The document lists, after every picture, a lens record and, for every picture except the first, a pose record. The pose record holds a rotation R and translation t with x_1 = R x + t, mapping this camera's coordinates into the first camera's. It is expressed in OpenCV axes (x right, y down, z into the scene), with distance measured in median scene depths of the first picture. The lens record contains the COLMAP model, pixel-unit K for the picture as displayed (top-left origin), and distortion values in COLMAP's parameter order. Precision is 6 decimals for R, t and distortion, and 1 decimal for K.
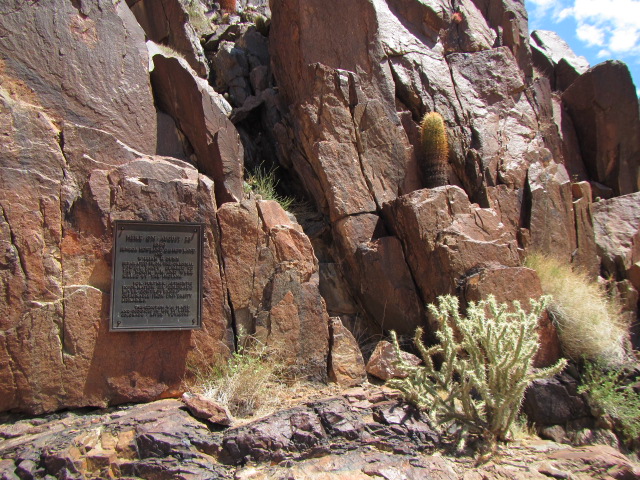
lens RADIAL K [[525.1, 0, 320.0], [0, 525.1, 240.0], [0, 0, 1]] dist [0.001215, -0.009336]
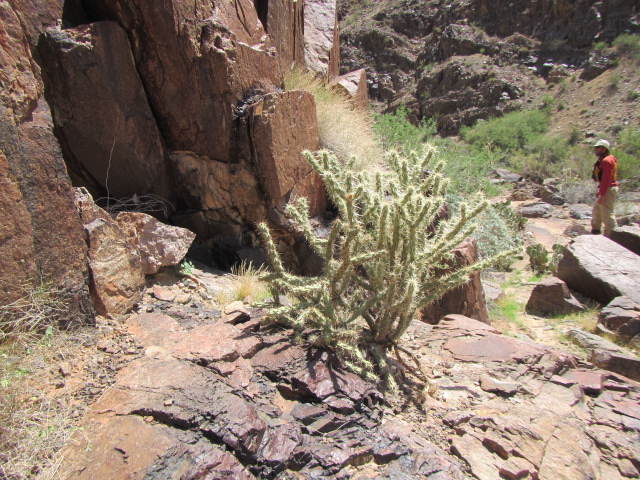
lens RADIAL K [[525.1, 0, 320.0], [0, 525.1, 240.0], [0, 0, 1]] dist [0.001215, -0.009336]
pose [[0.691149, -0.169866, 0.702466, -0.151663], [-0.104529, 0.938270, 0.329732, 0.004370], [-0.715114, -0.301322, 0.630728, 0.456599]]
